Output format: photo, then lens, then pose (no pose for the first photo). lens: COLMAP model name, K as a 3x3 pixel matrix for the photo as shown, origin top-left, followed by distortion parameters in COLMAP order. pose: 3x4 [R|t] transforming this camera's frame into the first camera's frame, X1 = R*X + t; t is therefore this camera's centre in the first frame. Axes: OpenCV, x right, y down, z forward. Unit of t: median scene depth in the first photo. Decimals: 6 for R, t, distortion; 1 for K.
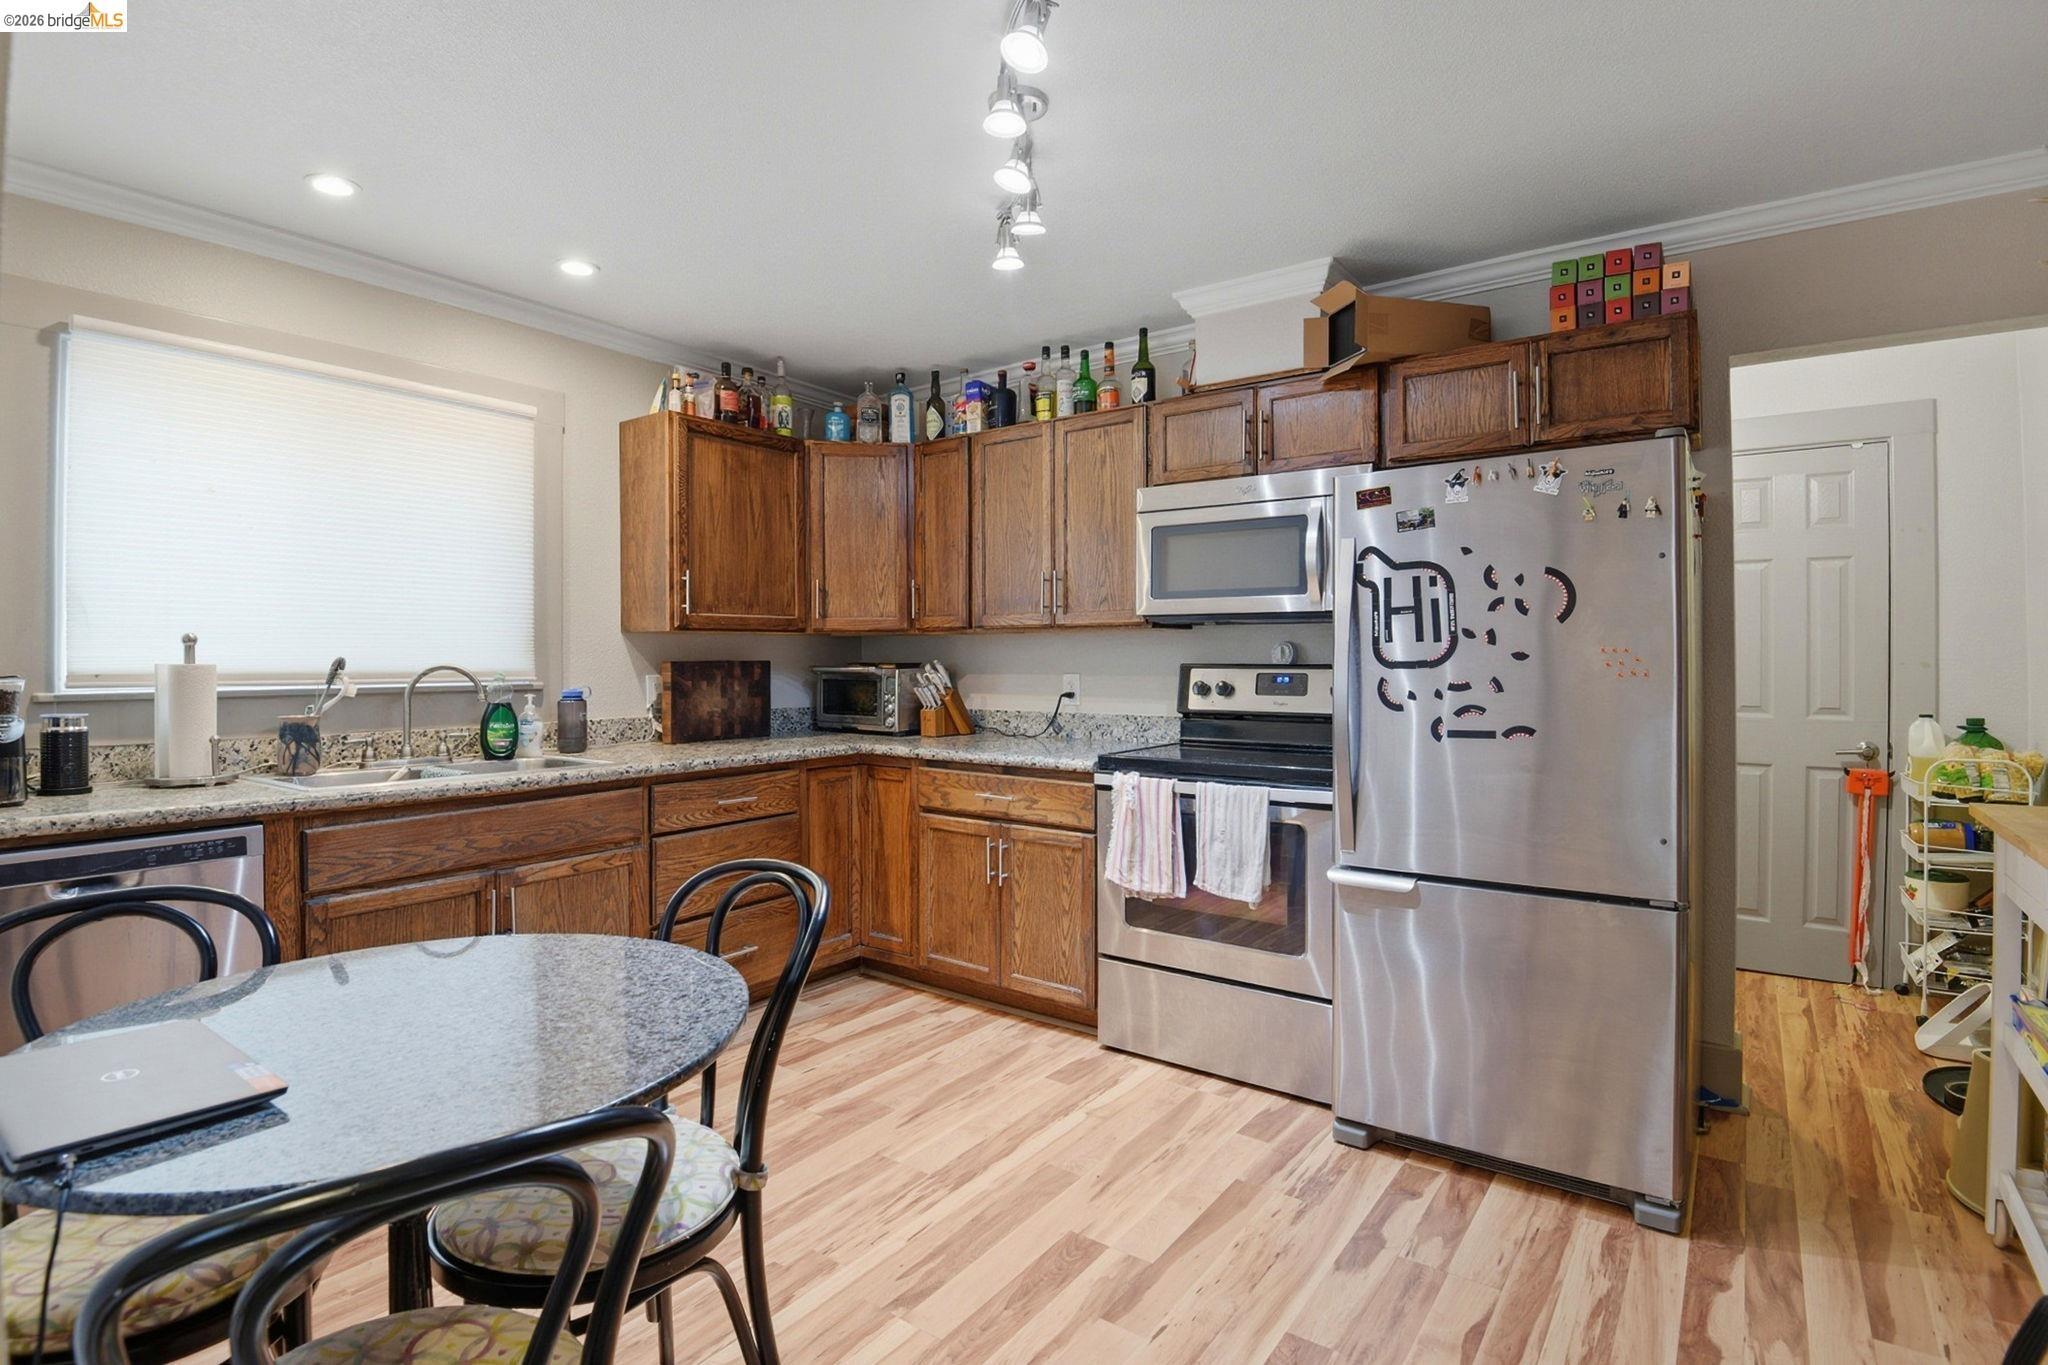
lens RADIAL K [[999.9, 0, 1010.2], [0, 999.9, 658.6], [0, 0, 1]] dist [-0.038574, -0.000511]
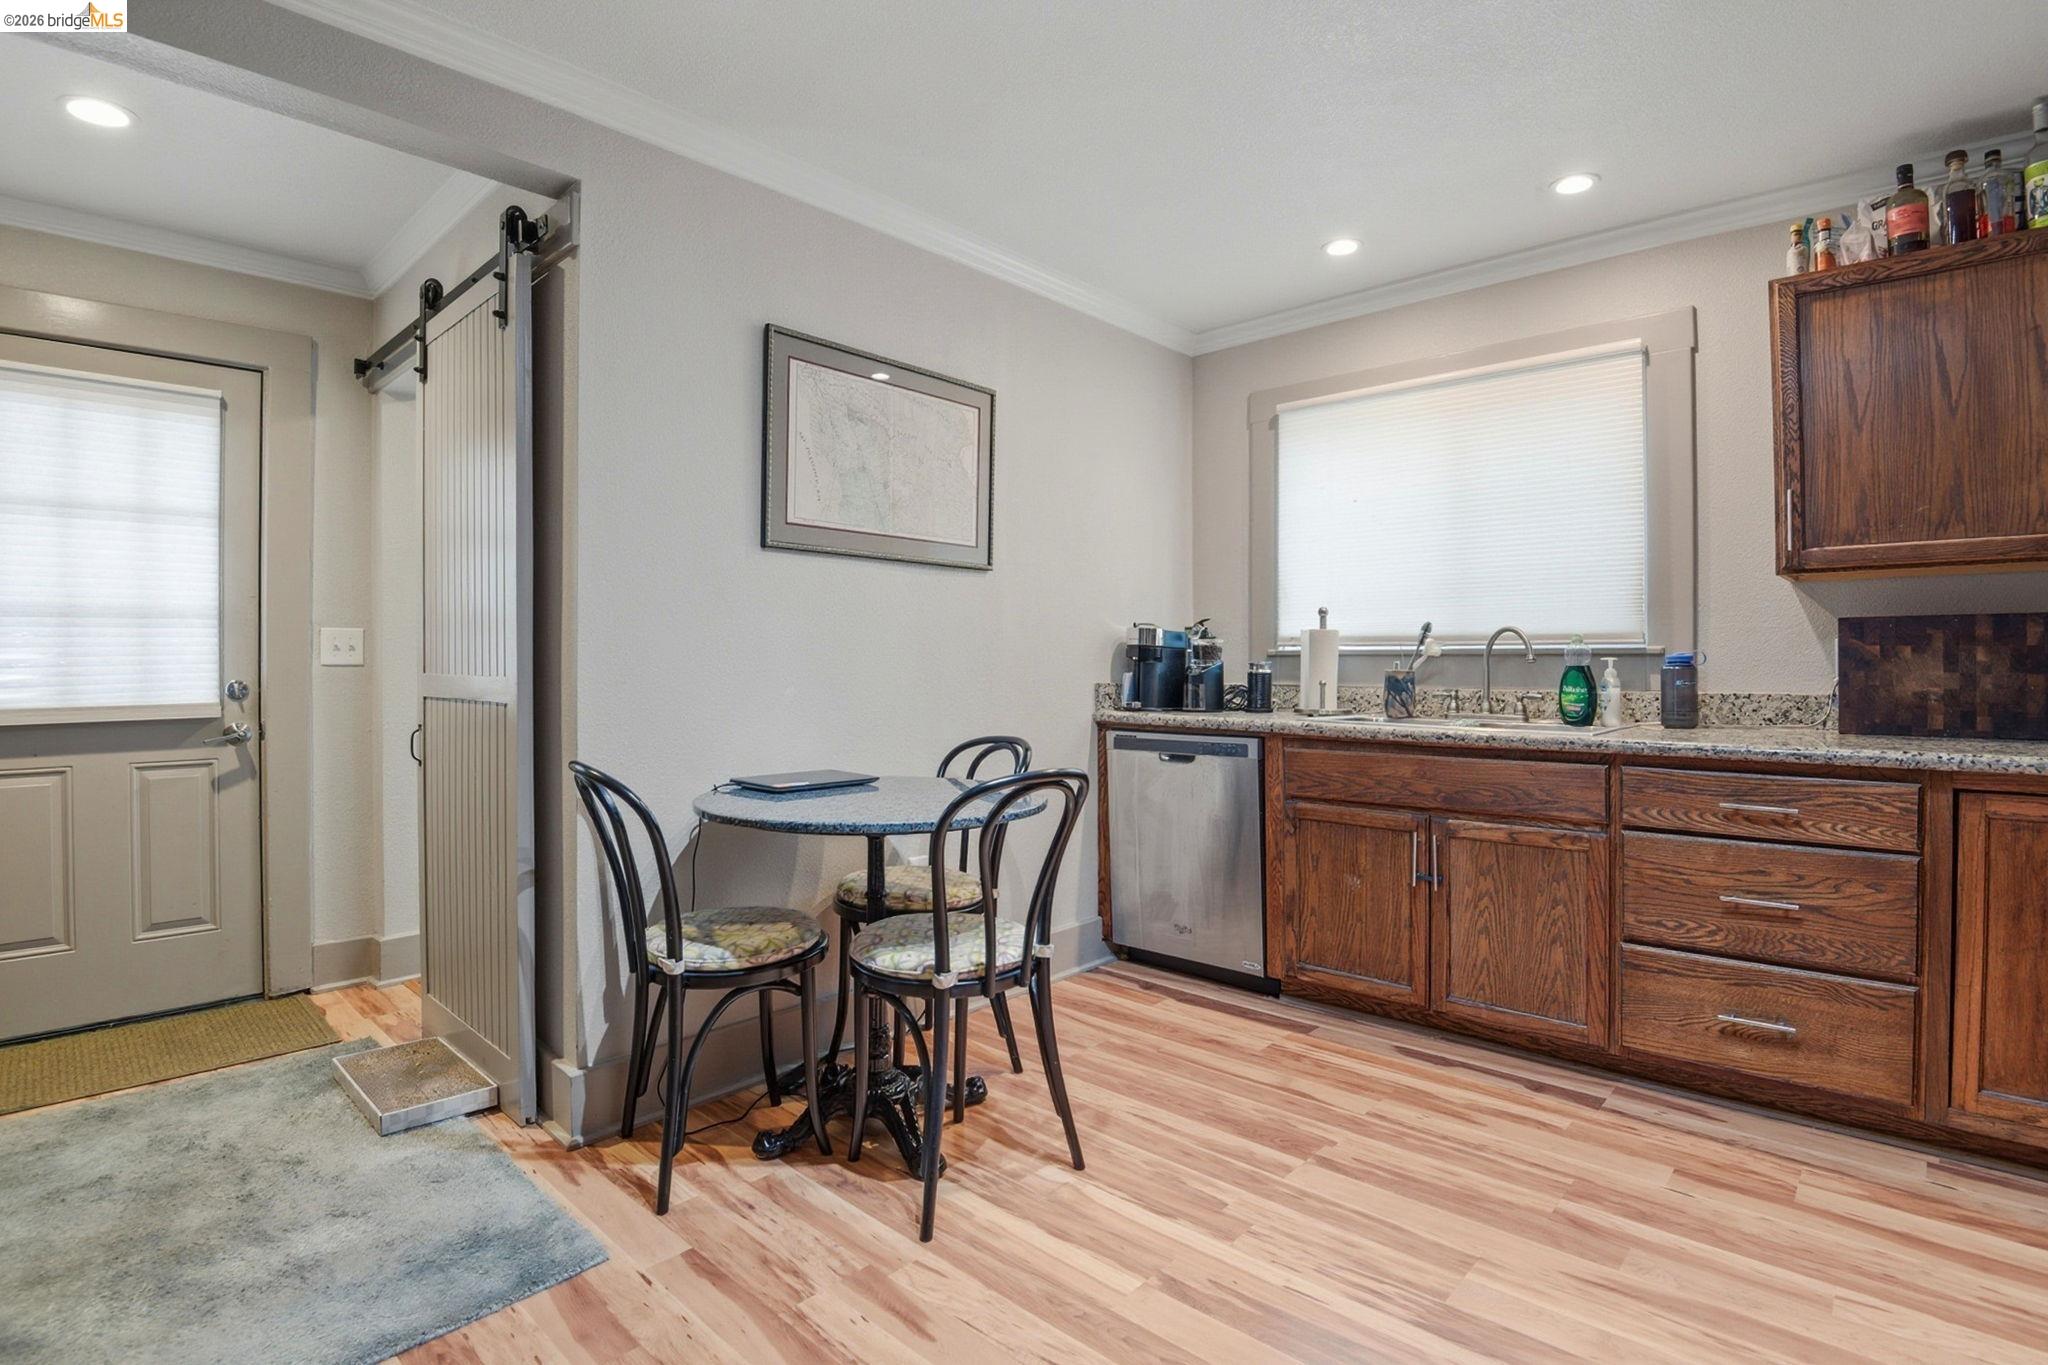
lens RADIAL K [[999.9, 0, 1010.2], [0, 999.9, 658.6], [0, 0, 1]] dist [-0.038574, -0.000511]
pose [[-0.124794, 0.001353, -0.992182, 0.520171], [-0.000196, 0.999999, 0.001388, 0.038110], [0.992183, 0.000368, -0.124794, 0.603113]]
